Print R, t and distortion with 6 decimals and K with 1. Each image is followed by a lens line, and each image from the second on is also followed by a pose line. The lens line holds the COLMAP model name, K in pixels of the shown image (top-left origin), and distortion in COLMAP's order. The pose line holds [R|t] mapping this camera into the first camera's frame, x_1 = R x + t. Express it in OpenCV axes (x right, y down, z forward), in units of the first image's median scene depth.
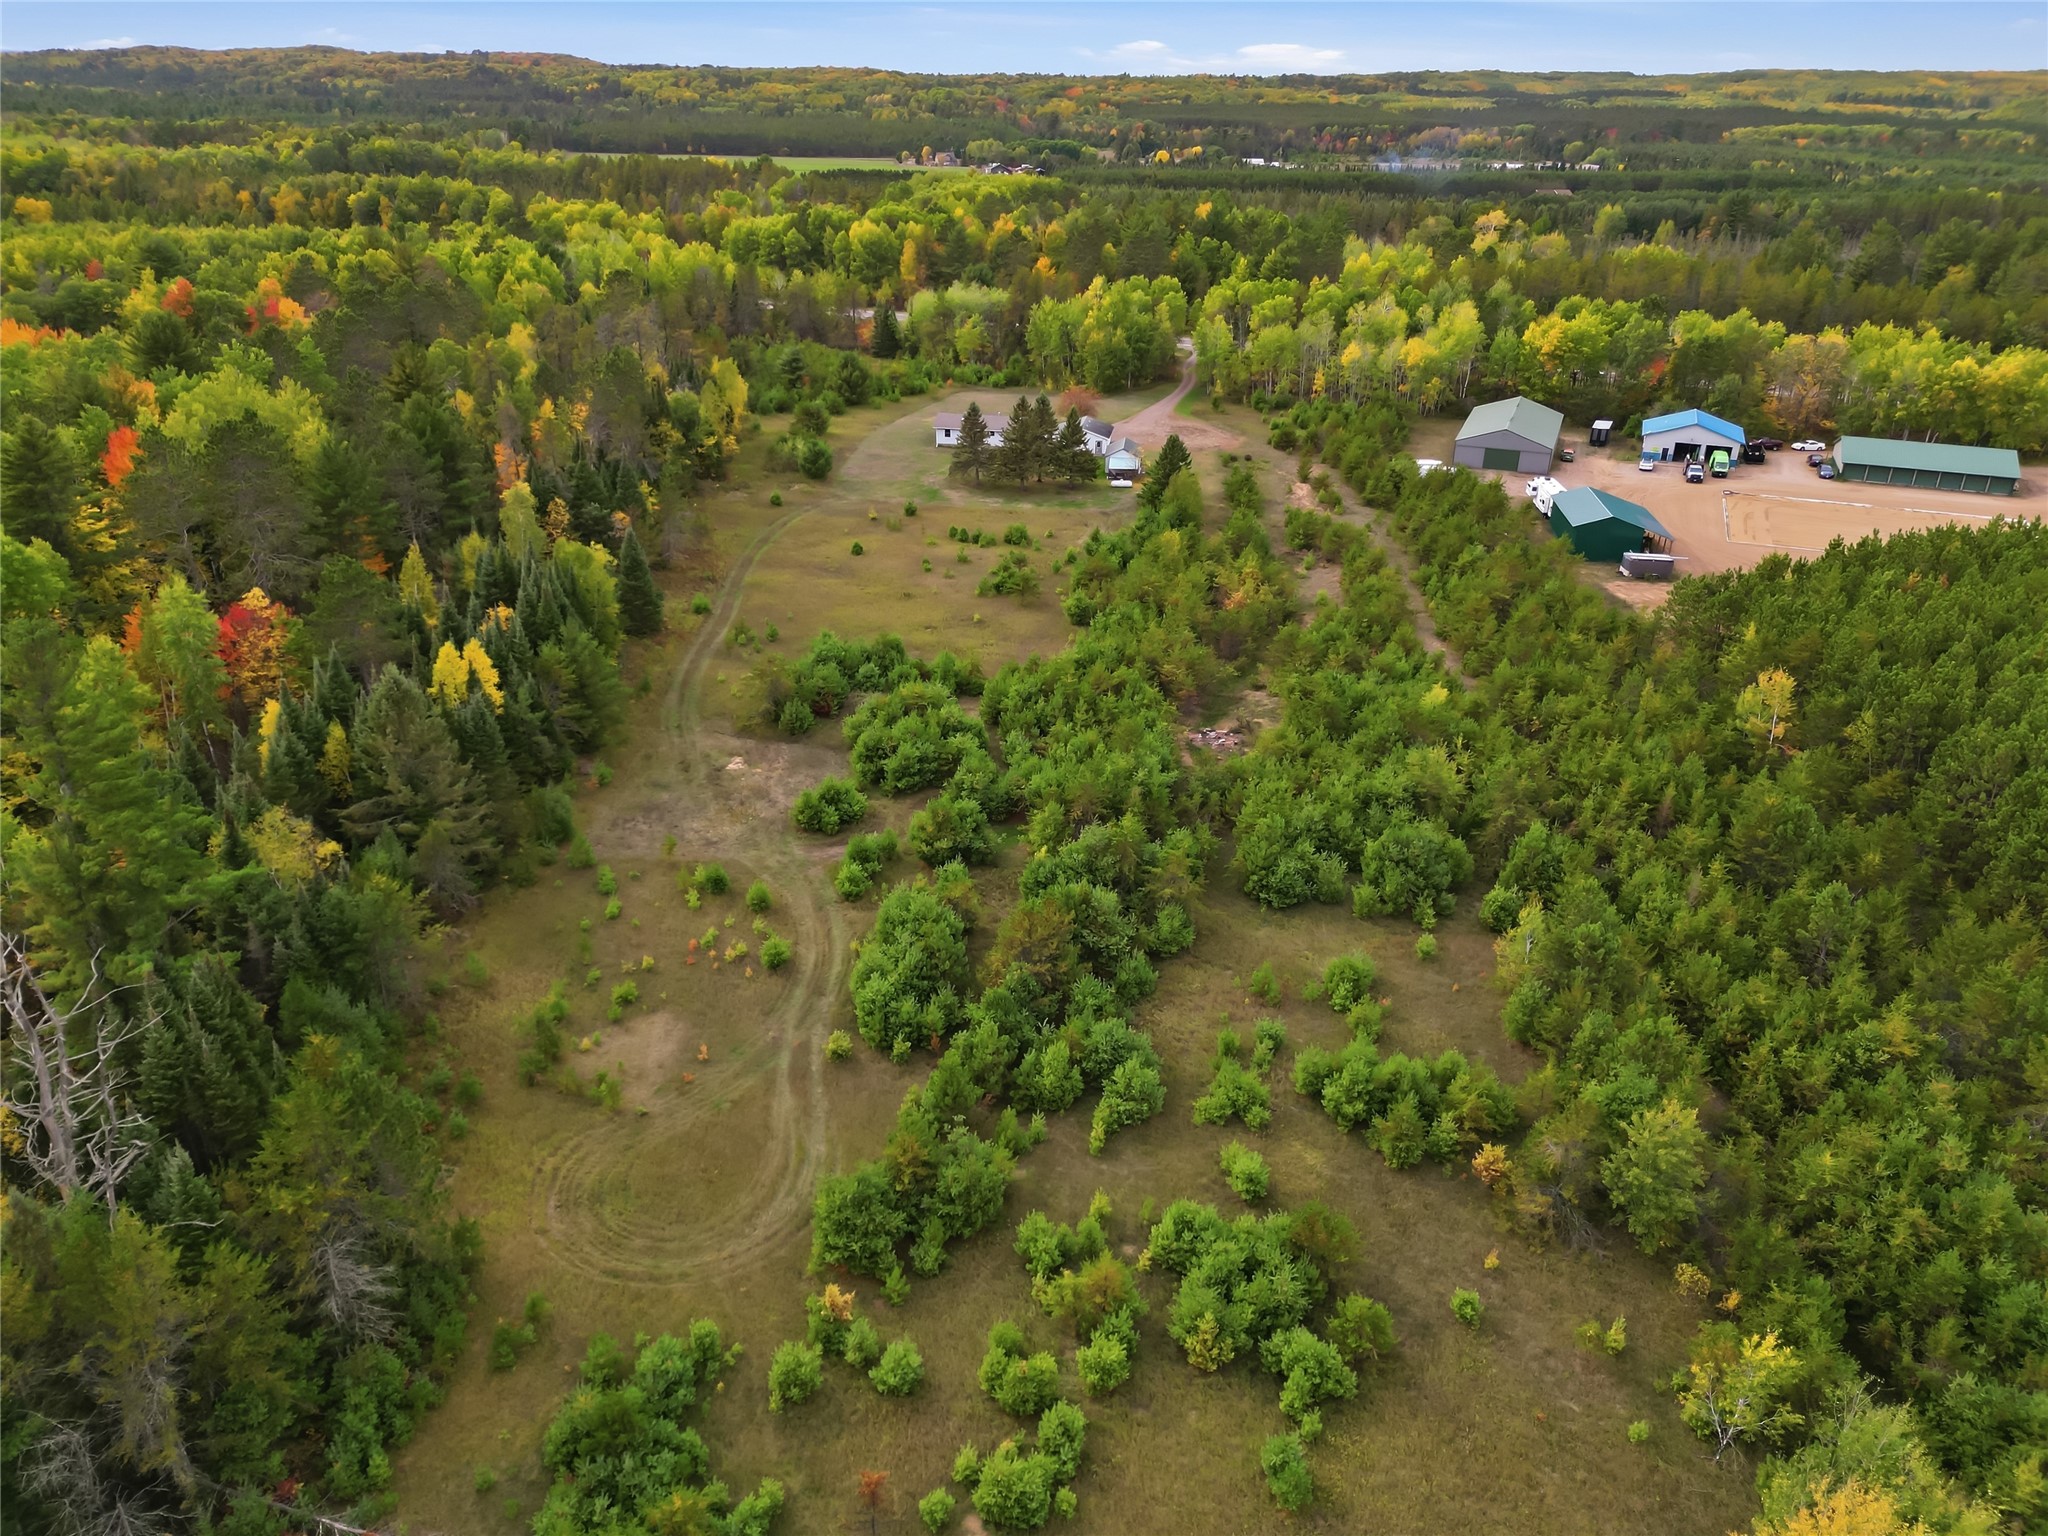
lens RADIAL K [[1431.8, 0, 1024.0], [0, 1431.8, 768.0], [0, 0, 1]] dist [0.061289, -0.058183]
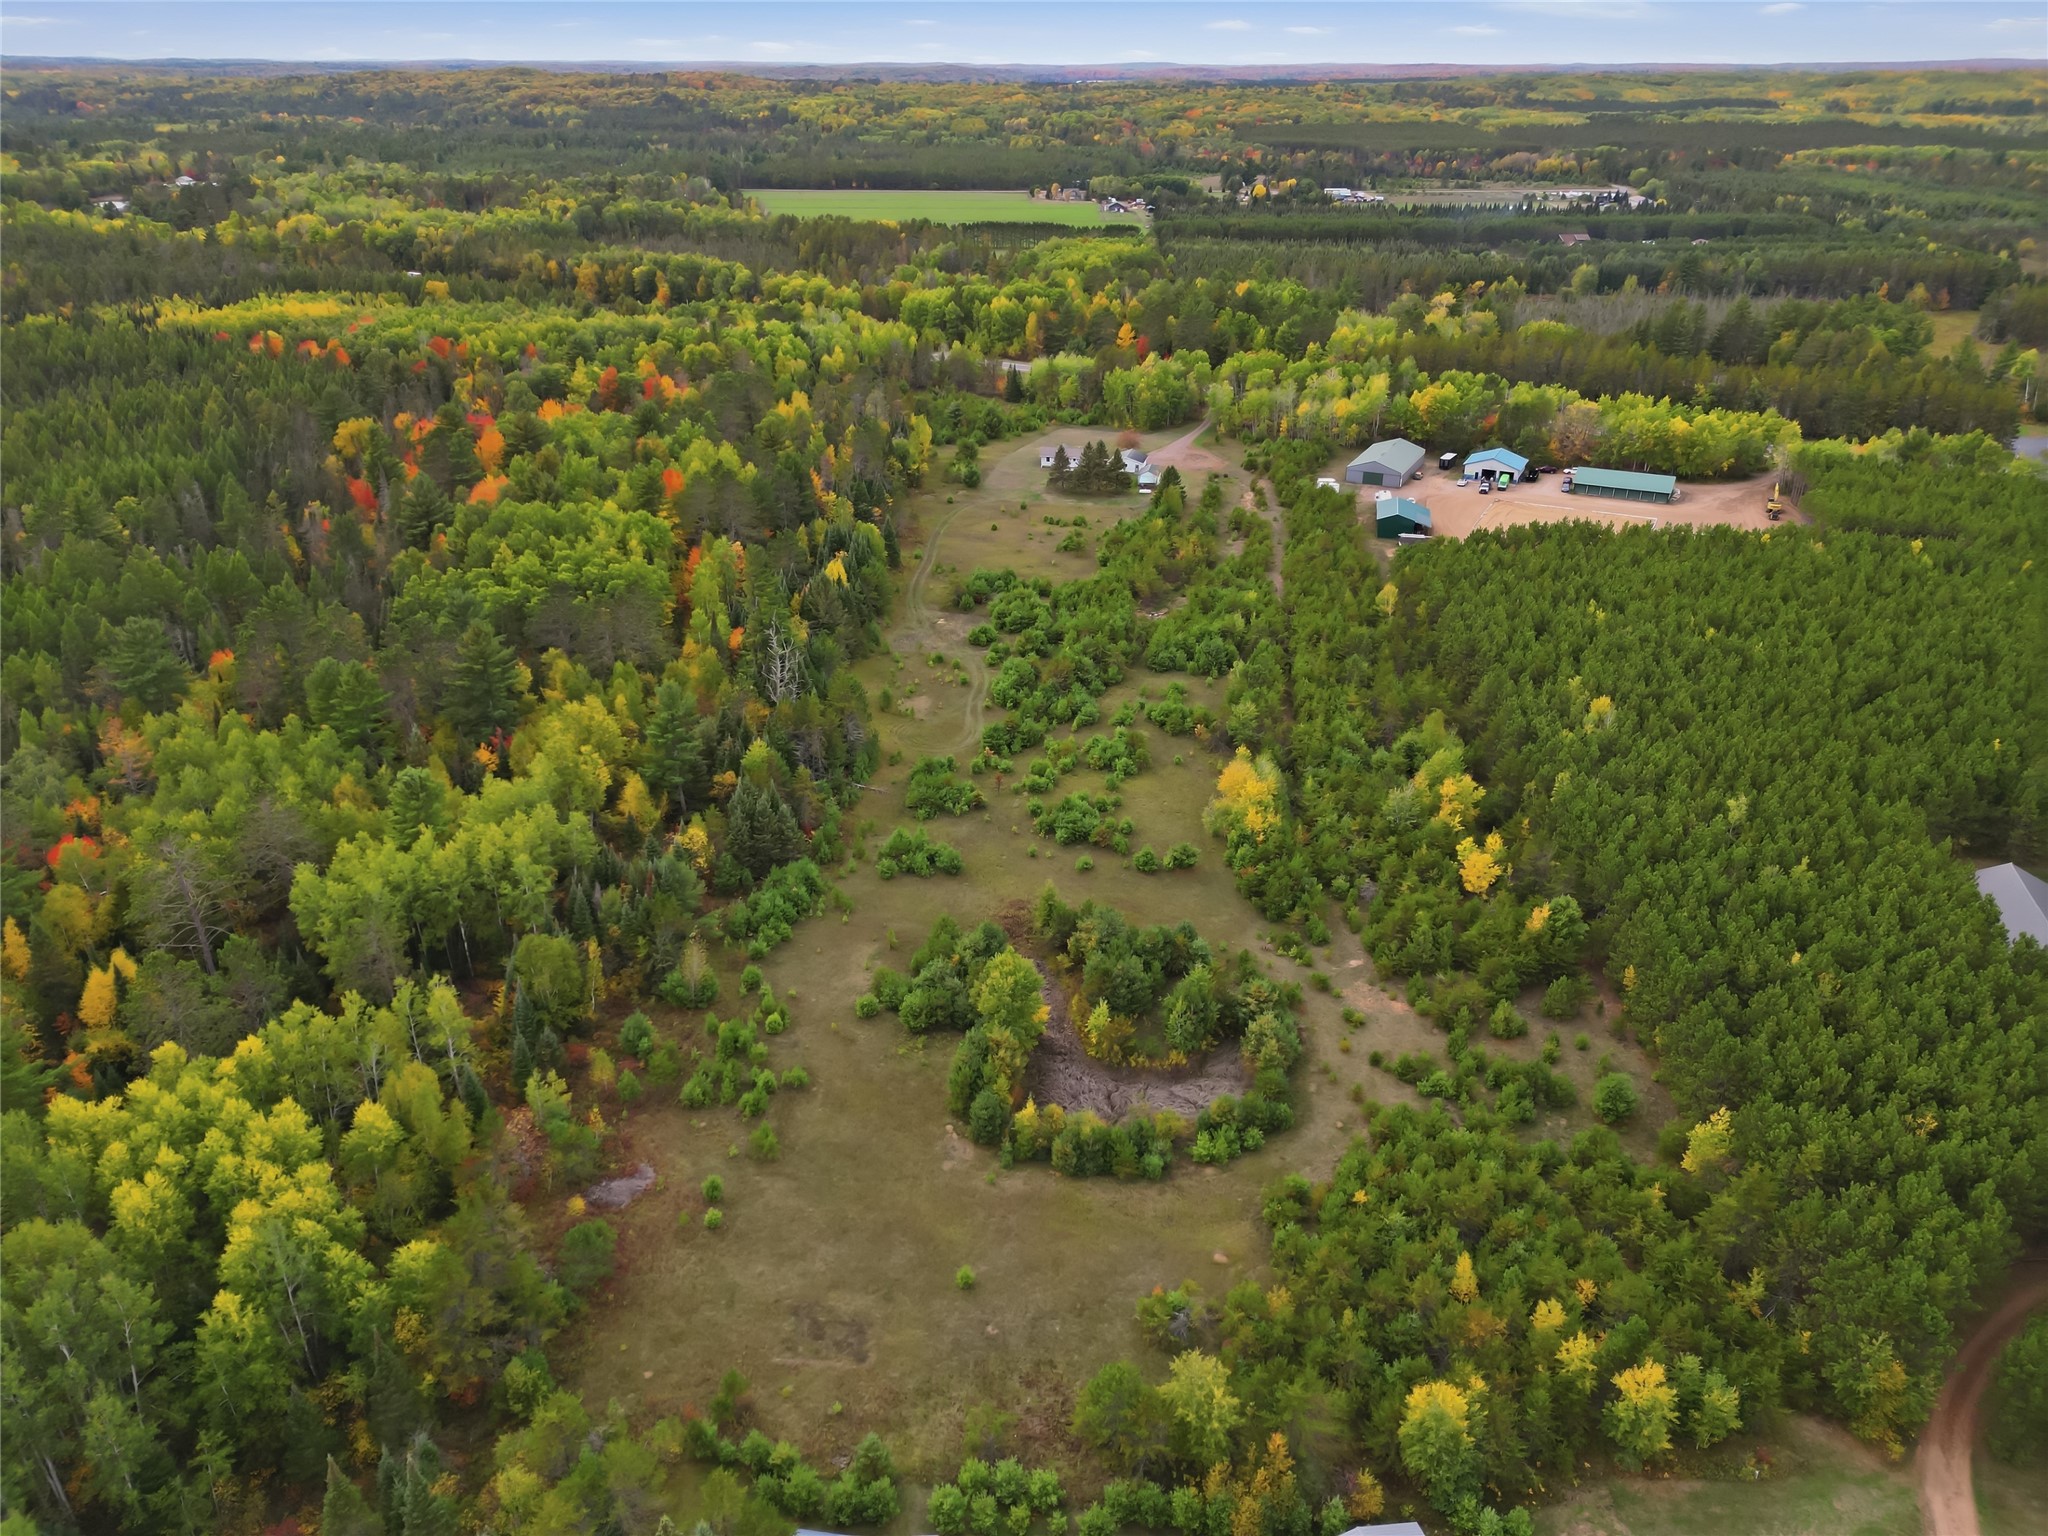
lens RADIAL K [[1419.5, 0, 1024.0], [0, 1419.5, 768.0], [0, 0, 1]] dist [0.064315, -0.059083]
pose [[0.996143, 0.025896, -0.083831, 0.051559], [-0.024727, 0.999582, 0.014950, 0.079227], [0.084183, -0.012819, 0.996368, -0.507857]]
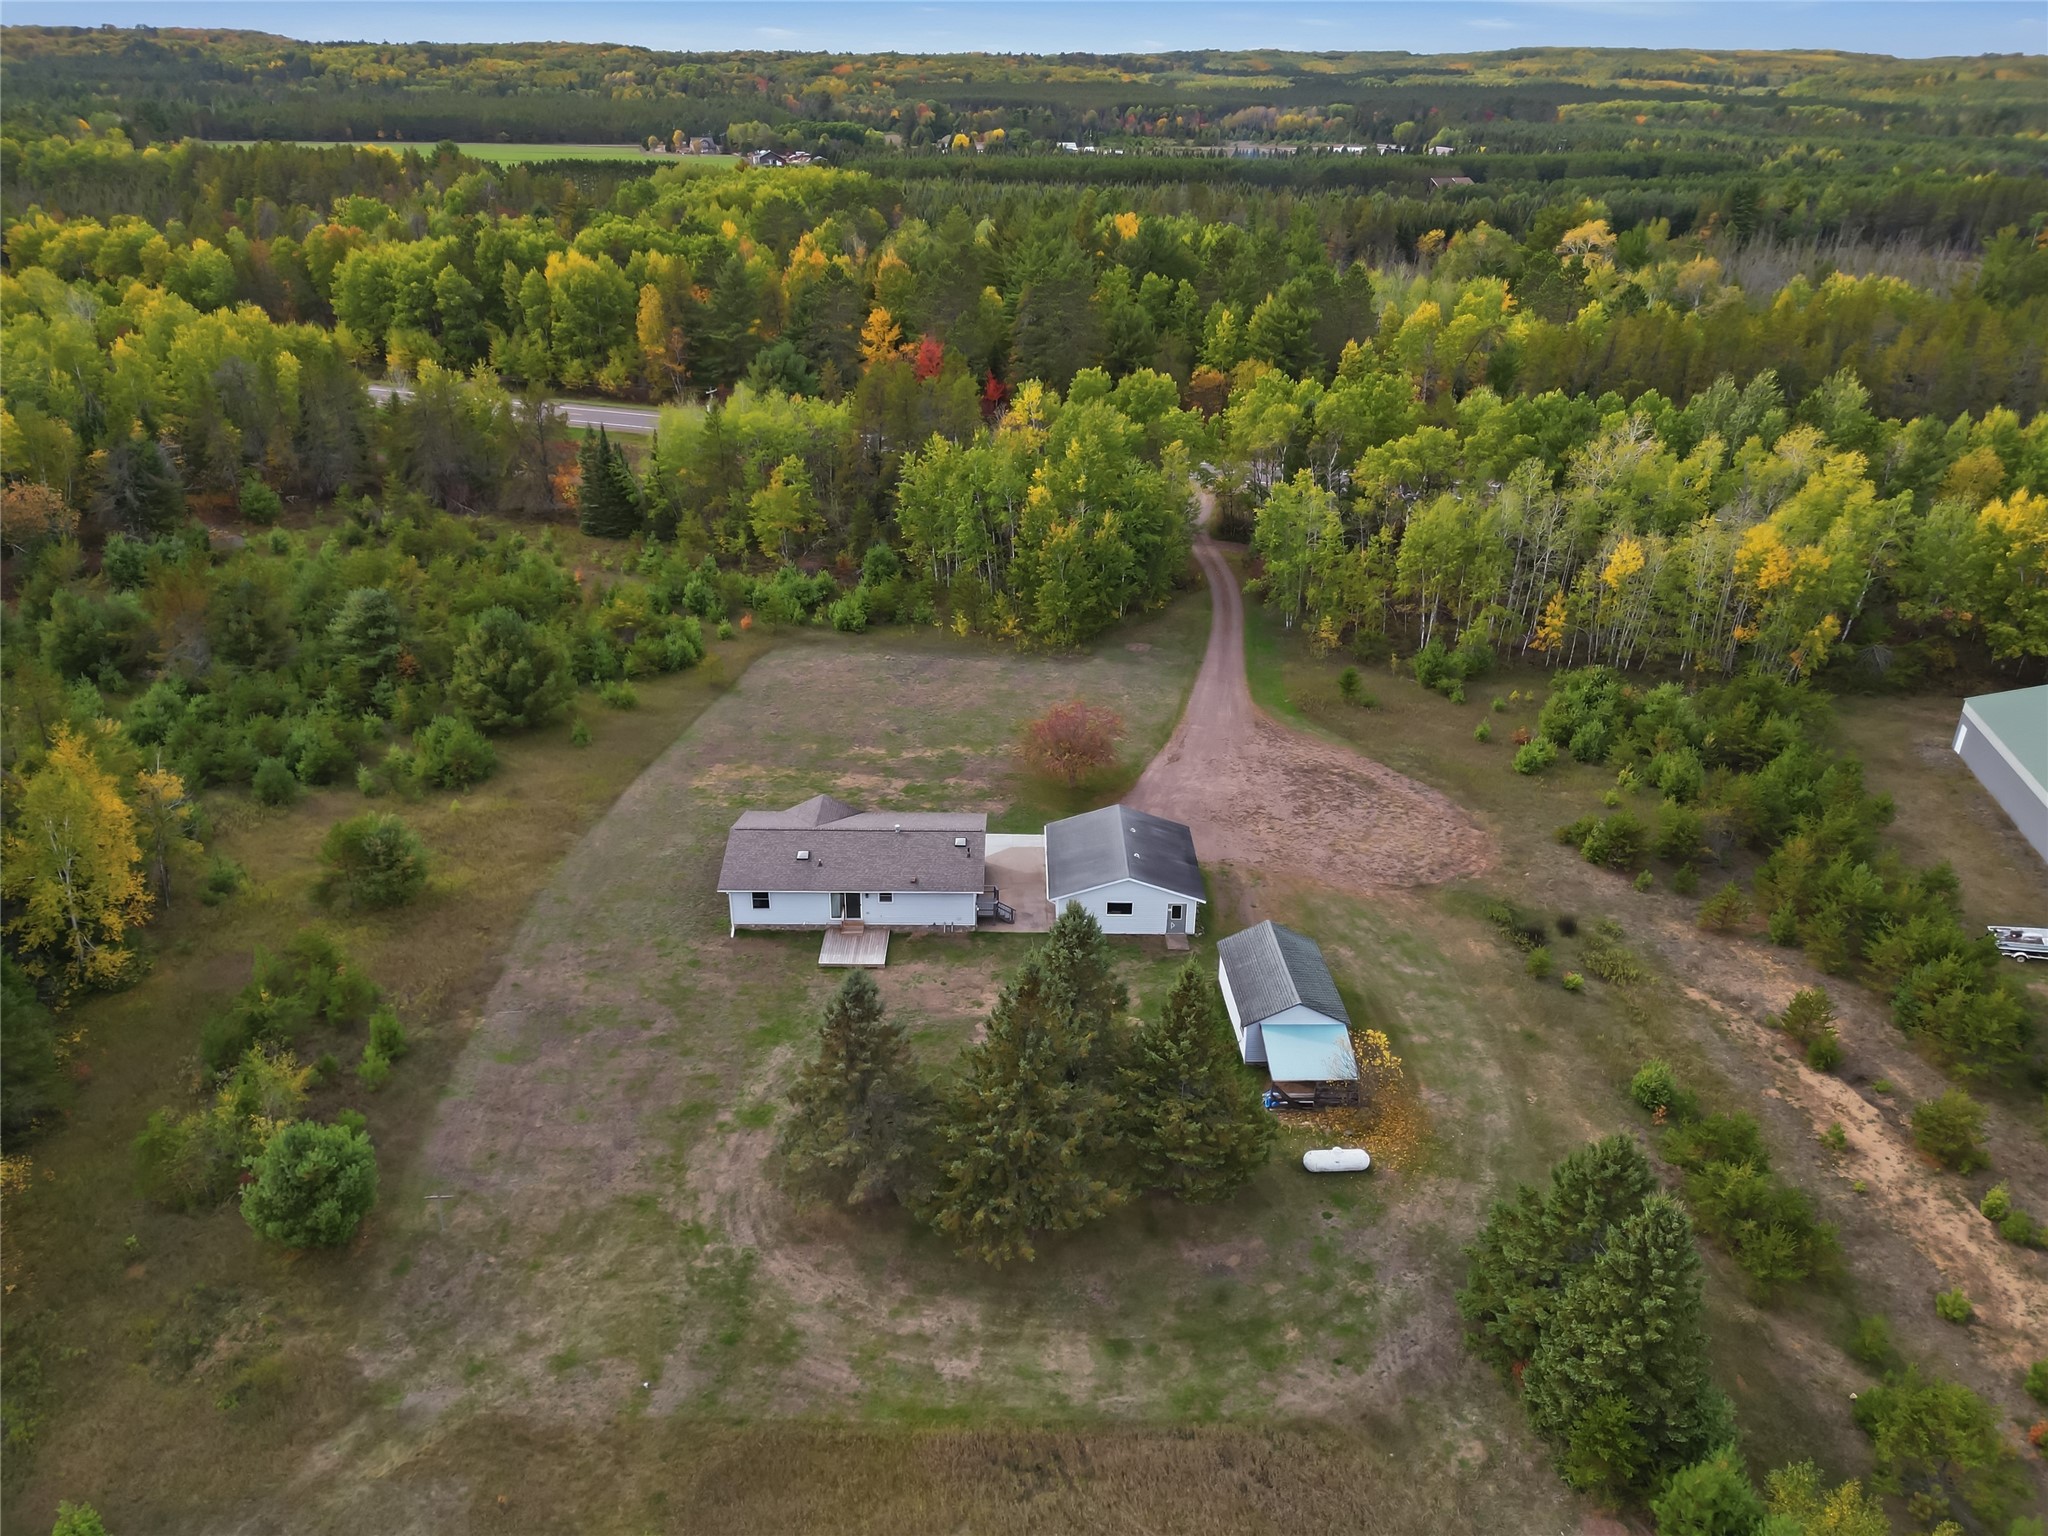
lens RADIAL K [[1419.5, 0, 1024.0], [0, 1419.5, 768.0], [0, 0, 1]] dist [0.064315, -0.059083]
pose [[0.988379, -0.068843, 0.135526, -0.025460], [0.067246, 0.997603, 0.016330, -0.203068], [-0.136325, -0.007026, 0.990639, 0.478837]]
